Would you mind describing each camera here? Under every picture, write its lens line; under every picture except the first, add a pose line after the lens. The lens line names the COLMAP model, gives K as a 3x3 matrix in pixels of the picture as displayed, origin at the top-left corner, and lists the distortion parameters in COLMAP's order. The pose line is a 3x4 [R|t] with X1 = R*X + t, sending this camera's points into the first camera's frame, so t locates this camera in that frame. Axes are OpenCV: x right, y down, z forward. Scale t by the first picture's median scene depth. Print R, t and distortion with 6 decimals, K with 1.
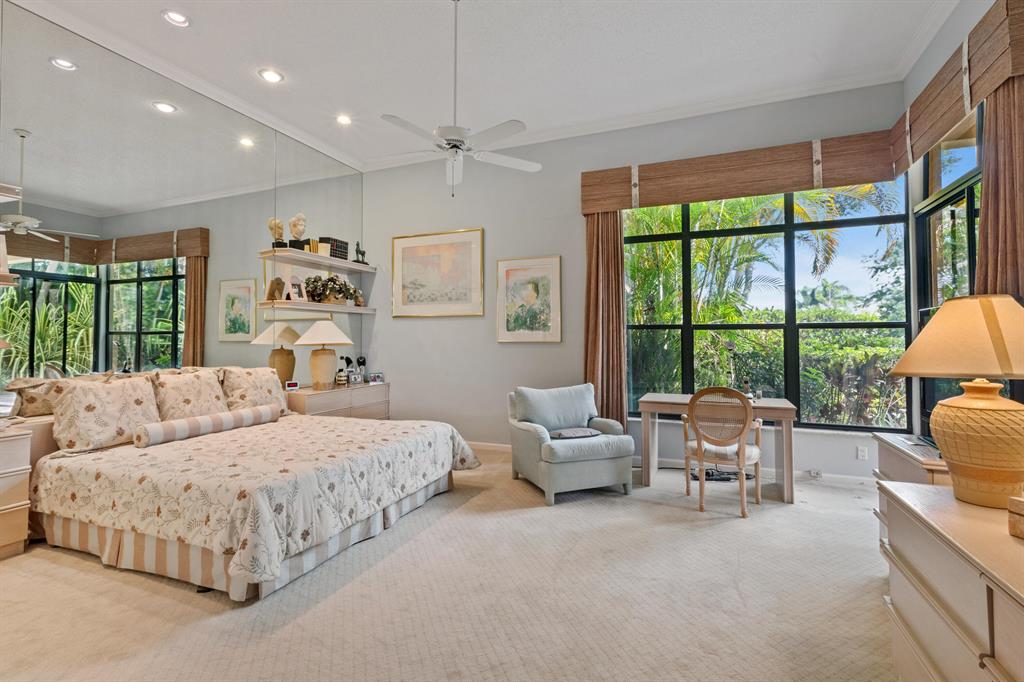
lens RADIAL K [[465.6, 0, 478.8], [0, 465.6, 331.9], [0, 0, 1]] dist [0.001818, -0.000821]
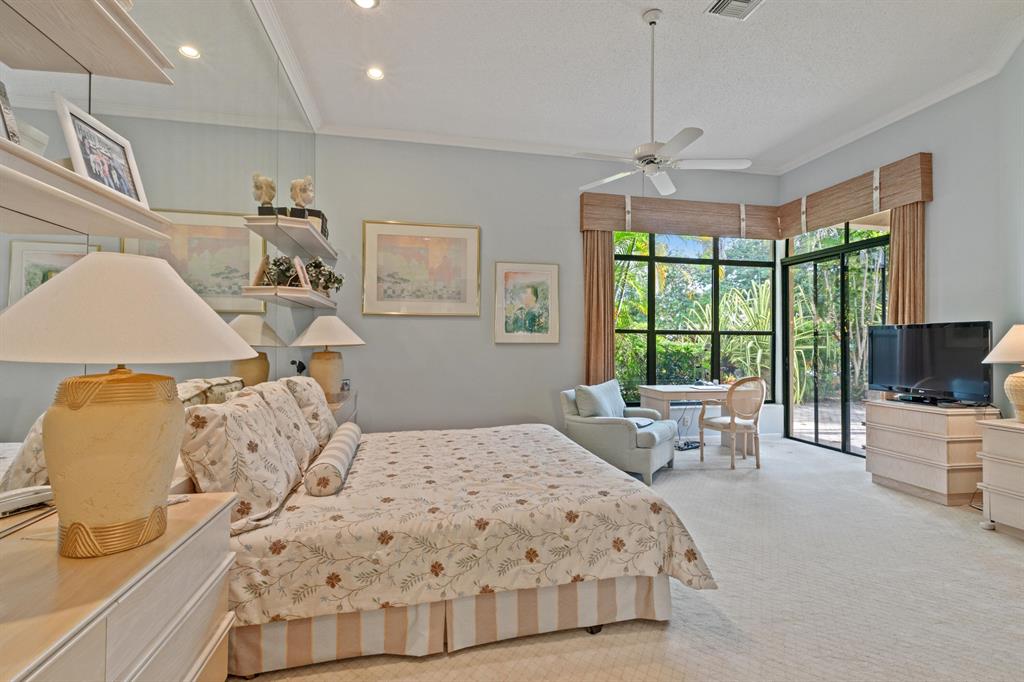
lens RADIAL K [[465.6, 0, 504.5], [0, 465.6, 341.7], [0, 0, 1]] dist [0.001818, -0.000821]
pose [[0.822740, 0.005915, 0.568387, -0.544969], [-0.016212, 0.999783, 0.013063, 0.005093], [-0.568187, -0.019962, 0.822657, 0.175831]]
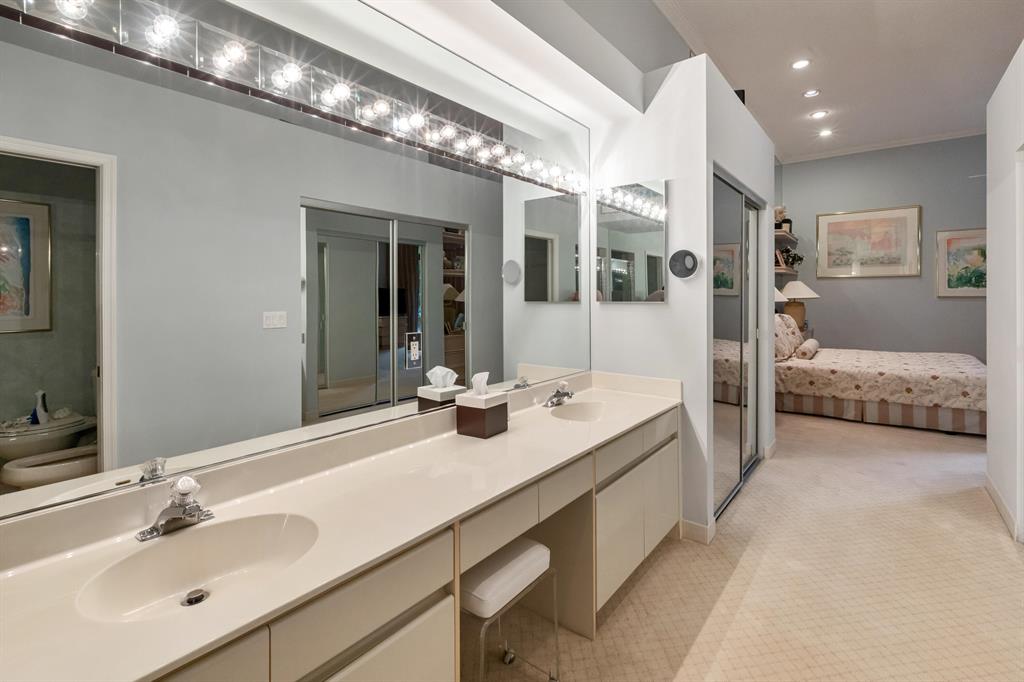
lens RADIAL K [[465.6, 0, 520.3], [0, 465.6, 297.2], [0, 0, 1]] dist [0.001818, -0.000821]
pose [[0.970663, -0.000111, -0.240444, -0.795391], [0.005220, 0.999774, 0.020612, -0.009559], [0.240387, -0.021262, 0.970444, -0.518713]]
